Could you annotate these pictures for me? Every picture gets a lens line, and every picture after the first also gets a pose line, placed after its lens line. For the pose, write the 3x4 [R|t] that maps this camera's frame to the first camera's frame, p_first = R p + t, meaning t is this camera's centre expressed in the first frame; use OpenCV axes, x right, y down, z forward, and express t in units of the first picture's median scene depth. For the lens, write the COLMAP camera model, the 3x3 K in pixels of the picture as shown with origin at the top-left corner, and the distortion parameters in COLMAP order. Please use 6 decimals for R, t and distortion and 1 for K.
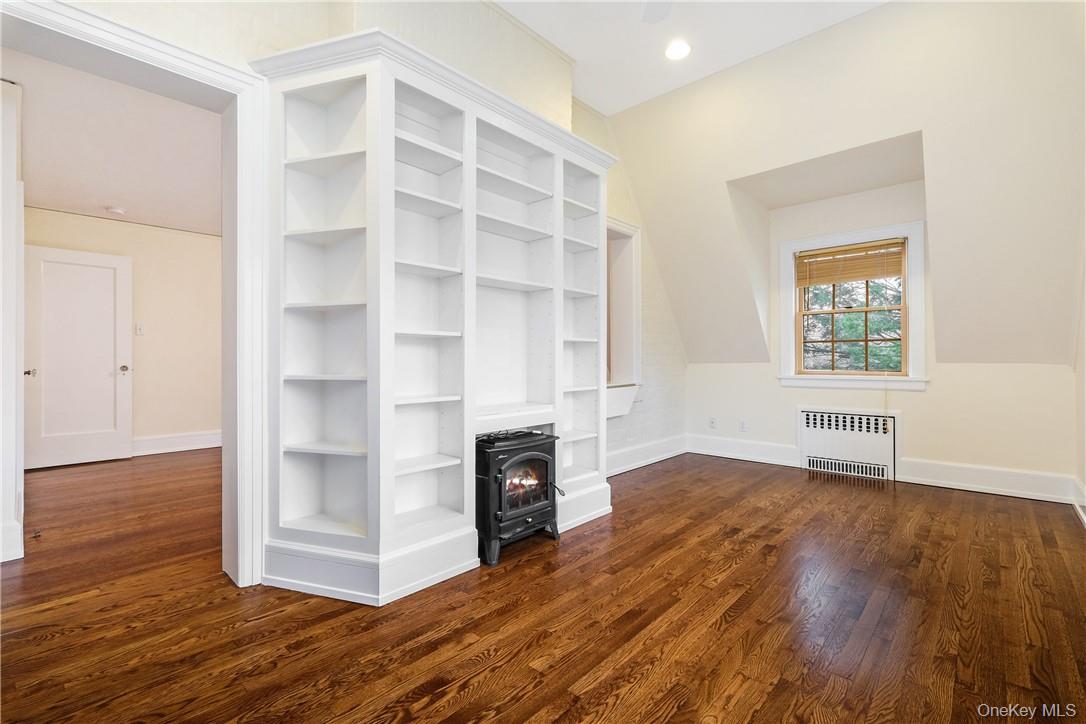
lens RADIAL K [[482.0, 0, 543.9], [0, 482.0, 359.1], [0, 0, 1]] dist [-0.001826, -0.000303]
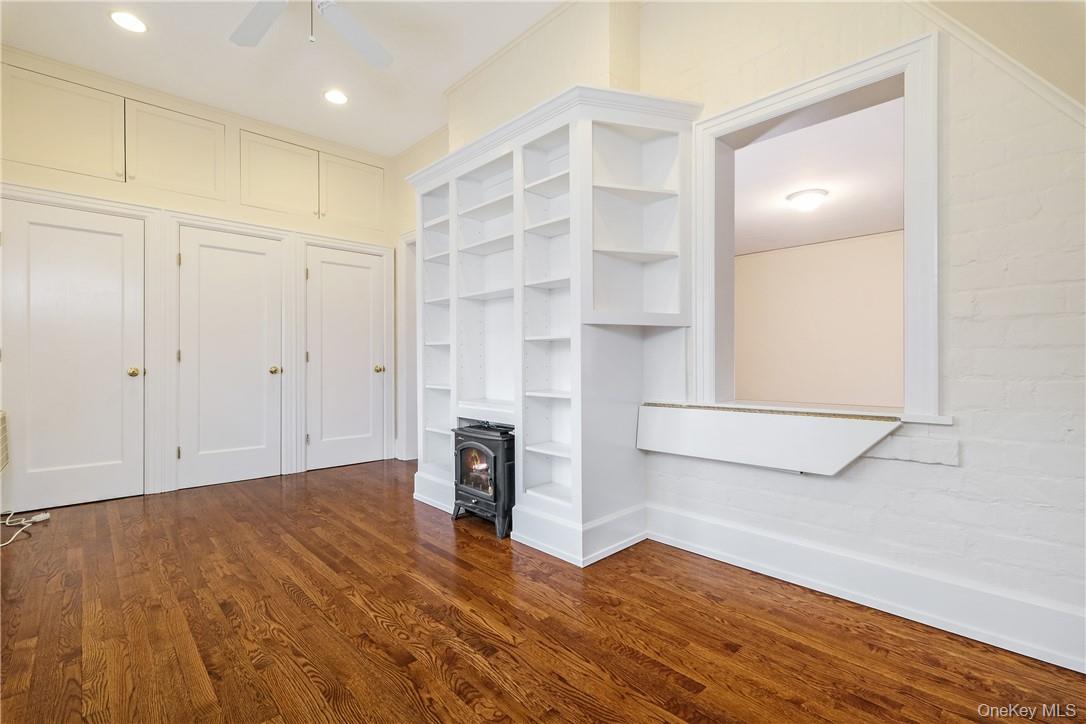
lens RADIAL K [[482.0, 0, 543.9], [0, 482.0, 359.1], [0, 0, 1]] dist [-0.001826, -0.000303]
pose [[-0.058654, 0.003778, -0.998271, 1.119014], [0.004034, 0.999986, 0.003547, -0.004439], [0.998270, -0.003819, -0.058668, 1.256984]]
